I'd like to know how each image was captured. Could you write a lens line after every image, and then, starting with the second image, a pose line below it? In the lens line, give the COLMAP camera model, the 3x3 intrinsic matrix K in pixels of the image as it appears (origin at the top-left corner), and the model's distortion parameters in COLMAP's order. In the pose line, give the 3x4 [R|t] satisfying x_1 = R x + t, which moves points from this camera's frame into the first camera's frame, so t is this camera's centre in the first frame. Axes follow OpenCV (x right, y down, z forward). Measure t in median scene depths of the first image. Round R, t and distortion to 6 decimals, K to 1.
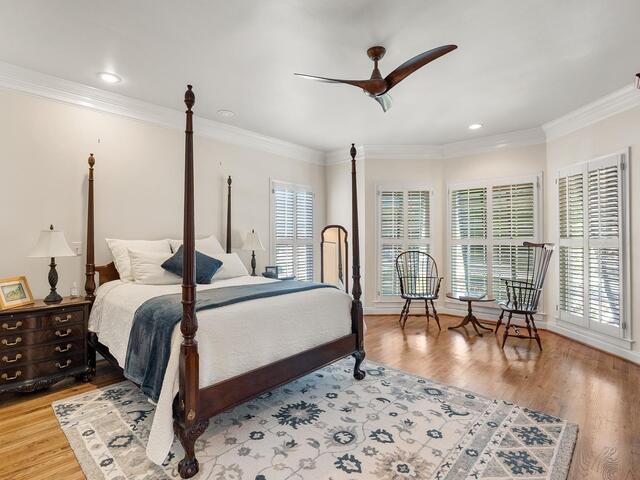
lens RADIAL K [[324.8, 0, 321.3], [0, 324.8, 241.3], [0, 0, 1]] dist [-0.014804, 0.005249]
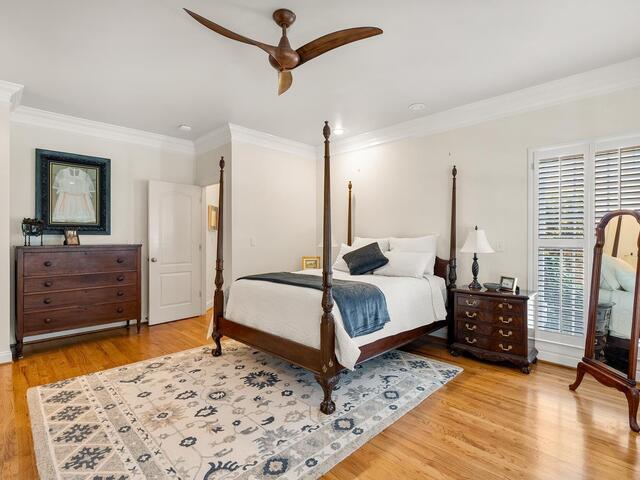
lens RADIAL K [[324.8, 0, 320.6], [0, 324.8, 235.6], [0, 0, 1]] dist [-0.014804, 0.005249]
pose [[-0.038919, -0.001335, -0.999241, 1.131555], [-0.010078, 0.999949, -0.000944, -0.014225], [0.999192, 0.010033, -0.038930, 1.245947]]
